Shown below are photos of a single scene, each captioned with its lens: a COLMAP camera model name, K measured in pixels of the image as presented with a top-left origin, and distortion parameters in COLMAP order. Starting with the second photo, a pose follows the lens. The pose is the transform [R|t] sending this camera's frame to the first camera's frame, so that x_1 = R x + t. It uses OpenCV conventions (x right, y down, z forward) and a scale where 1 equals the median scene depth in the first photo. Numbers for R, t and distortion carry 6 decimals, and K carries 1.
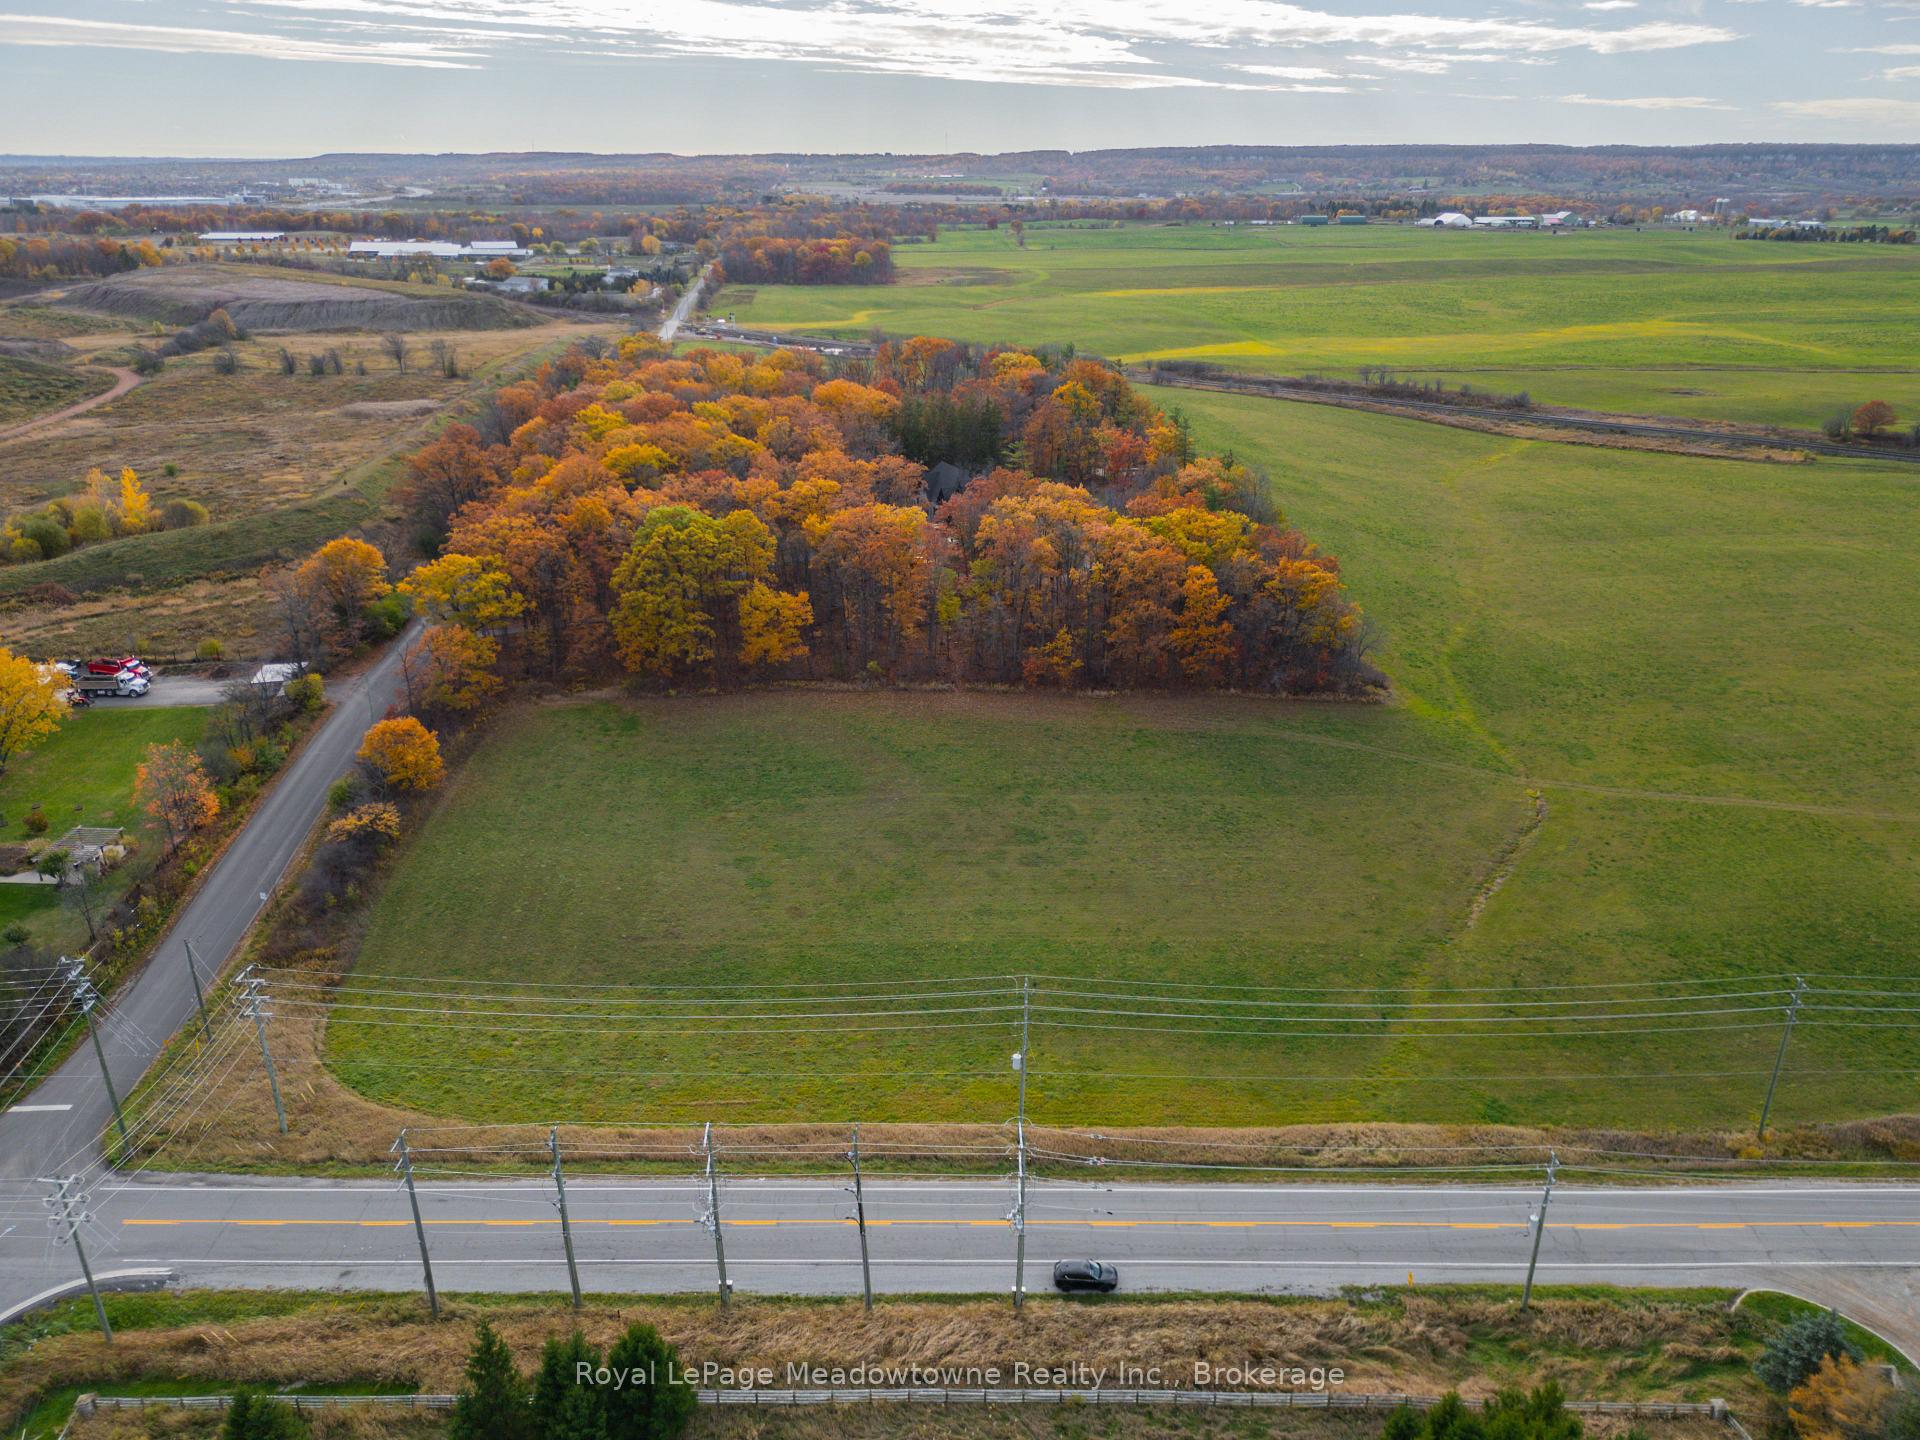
lens RADIAL K [[1373.1, 0, 966.9], [0, 1373.1, 725.0], [0, 0, 1]] dist [0.053881, -0.045936]
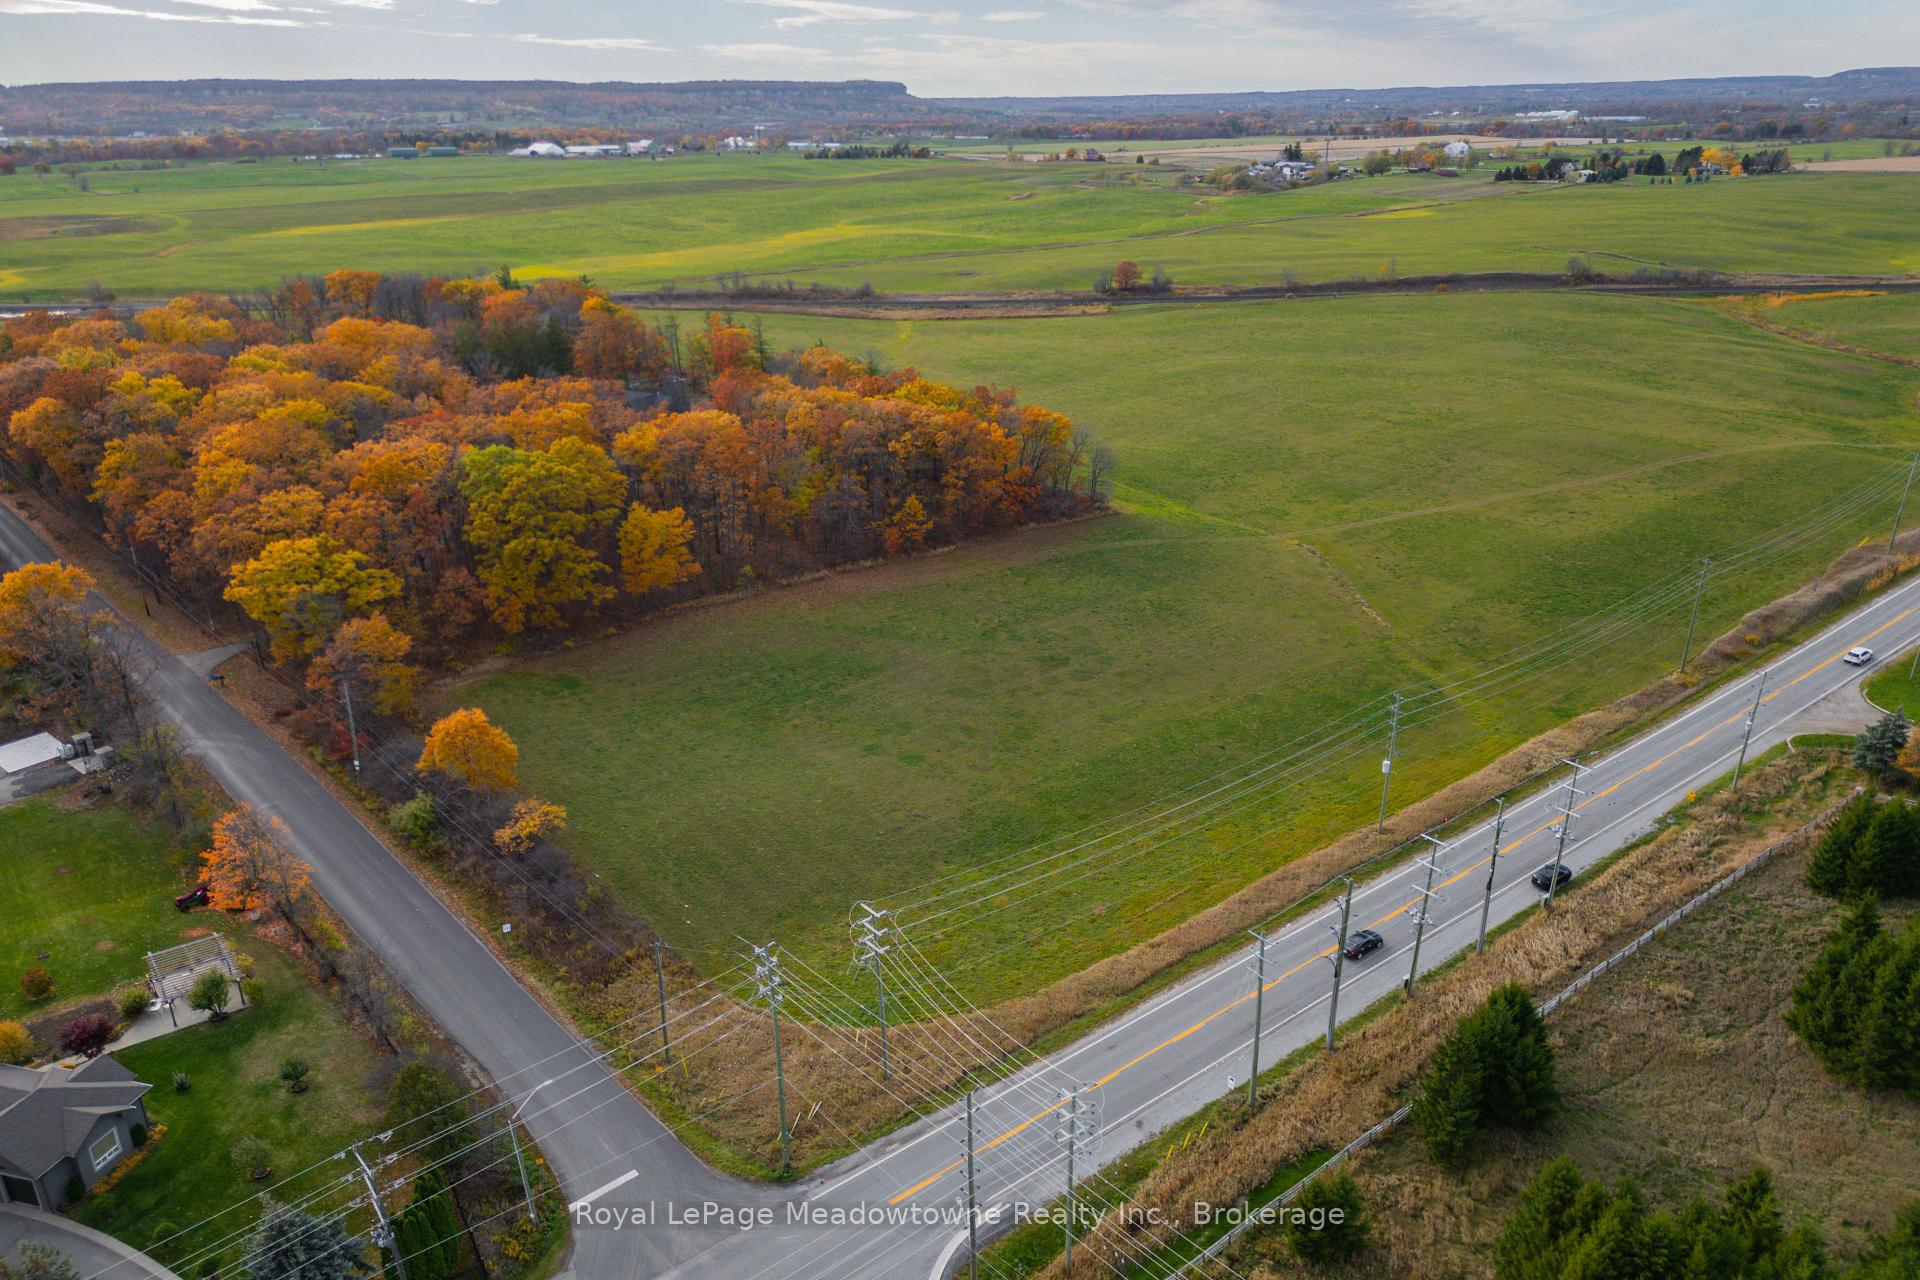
lens RADIAL K [[1336.2, 0, 964.1], [0, 1336.2, 652.3], [0, 0, 1]] dist [0.073653, -0.062442]
pose [[0.787304, -0.246935, 0.564957, -0.508633], [0.245789, 0.966040, 0.079721, -0.024603], [-0.565456, 0.076096, 0.821260, 0.117872]]
